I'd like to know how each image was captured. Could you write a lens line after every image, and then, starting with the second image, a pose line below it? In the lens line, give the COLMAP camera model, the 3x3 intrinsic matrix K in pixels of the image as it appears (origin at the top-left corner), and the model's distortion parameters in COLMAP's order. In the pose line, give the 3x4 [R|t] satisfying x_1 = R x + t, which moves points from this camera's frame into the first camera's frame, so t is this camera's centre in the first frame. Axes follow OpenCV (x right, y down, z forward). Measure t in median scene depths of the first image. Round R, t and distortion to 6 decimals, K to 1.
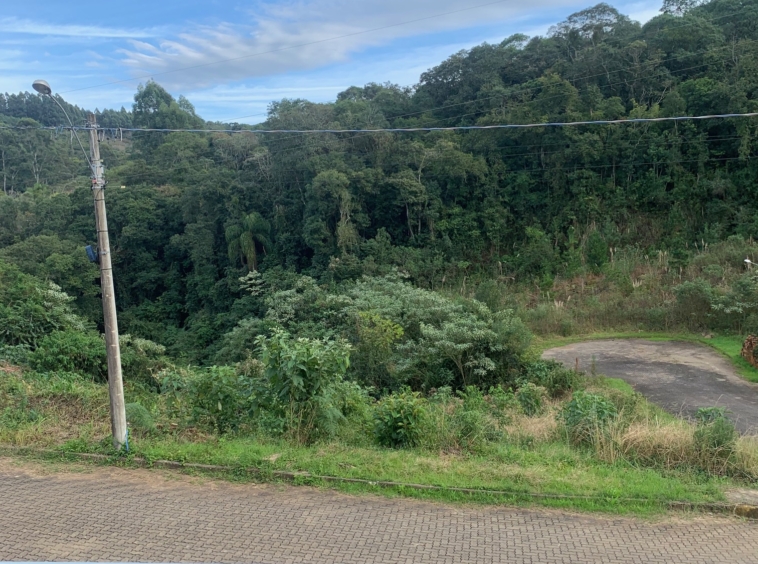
lens RADIAL K [[799.3, 0, 406.4], [0, 799.3, 281.6], [0, 0, 1]] dist [0.020125, 0.000000]
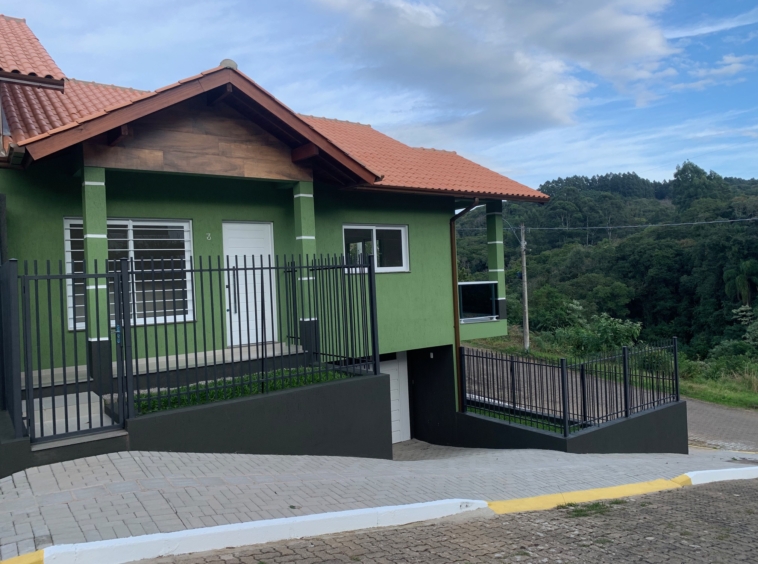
lens RADIAL K [[597.5, 0, 381.3], [0, 597.5, 276.3], [0, 0, 1]] dist [0.031870, -0.036759]
pose [[0.696512, 0.029792, -0.716926, 0.085087], [-0.070173, 0.997176, -0.026738, 0.006607], [0.714106, 0.068932, 0.696636, -0.083777]]
